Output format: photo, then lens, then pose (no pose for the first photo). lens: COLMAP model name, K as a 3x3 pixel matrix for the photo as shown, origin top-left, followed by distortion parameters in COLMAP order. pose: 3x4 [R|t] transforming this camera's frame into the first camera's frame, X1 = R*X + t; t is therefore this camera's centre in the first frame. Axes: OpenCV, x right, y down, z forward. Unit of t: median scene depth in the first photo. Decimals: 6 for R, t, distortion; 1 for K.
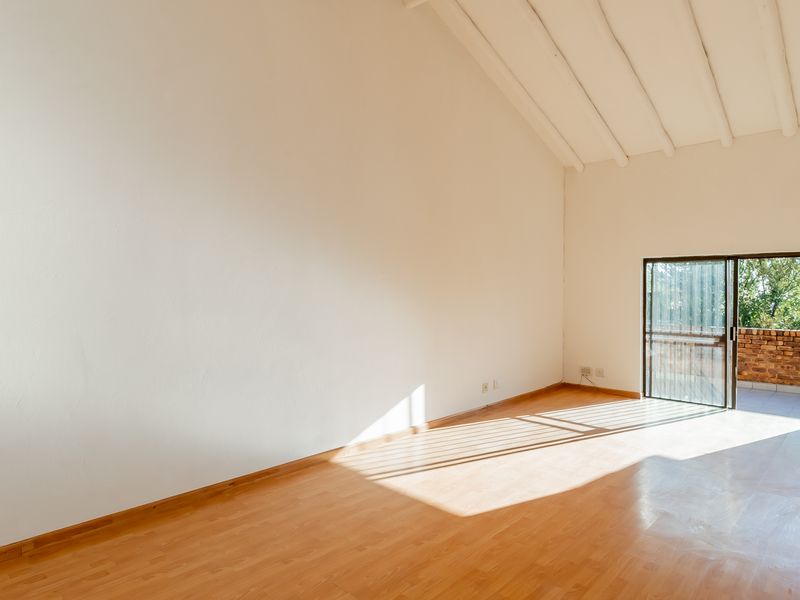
lens RADIAL K [[492.9, 0, 402.0], [0, 492.9, 295.9], [0, 0, 1]] dist [-0.001677, 0.004370]
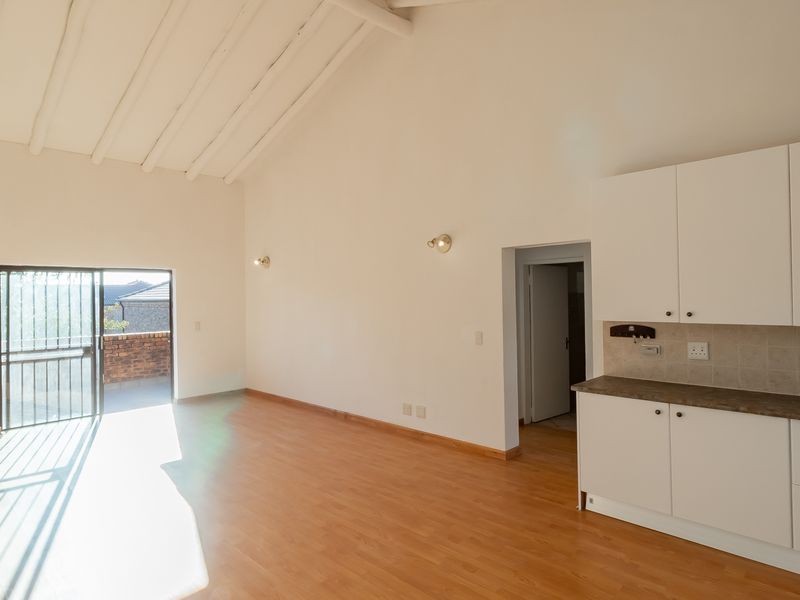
lens RADIAL K [[492.9, 0, 393.8], [0, 492.9, 296.7], [0, 0, 1]] dist [-0.001677, 0.004370]
pose [[0.025152, -0.006434, 0.999663, -0.351608], [0.022246, 0.999735, 0.005875, -0.013174], [-0.999436, 0.022091, 0.025288, 0.339660]]
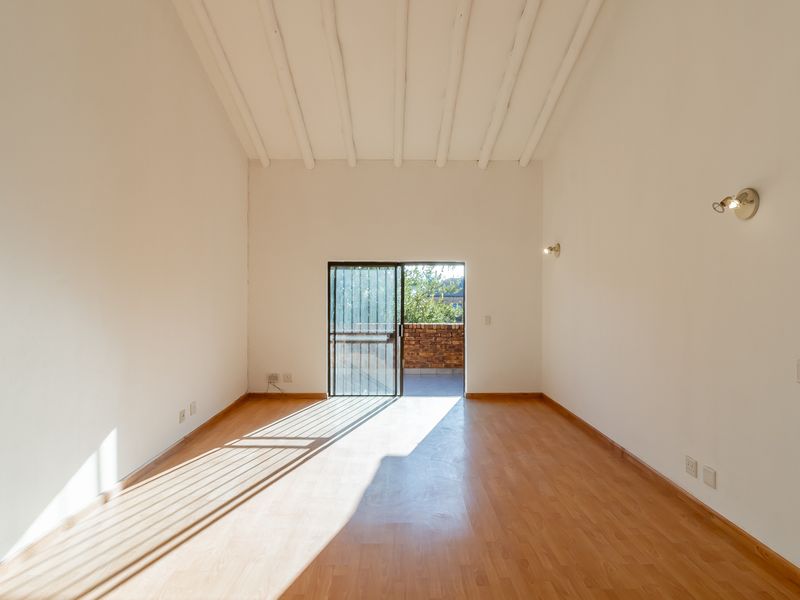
lens RADIAL K [[492.9, 0, 396.0], [0, 492.9, 292.3], [0, 0, 1]] dist [-0.001677, 0.004370]
pose [[0.725636, -0.004973, 0.688060, -0.124000], [0.007673, 0.999970, -0.000865, -0.011153], [-0.688036, 0.005907, 0.725653, 0.170103]]
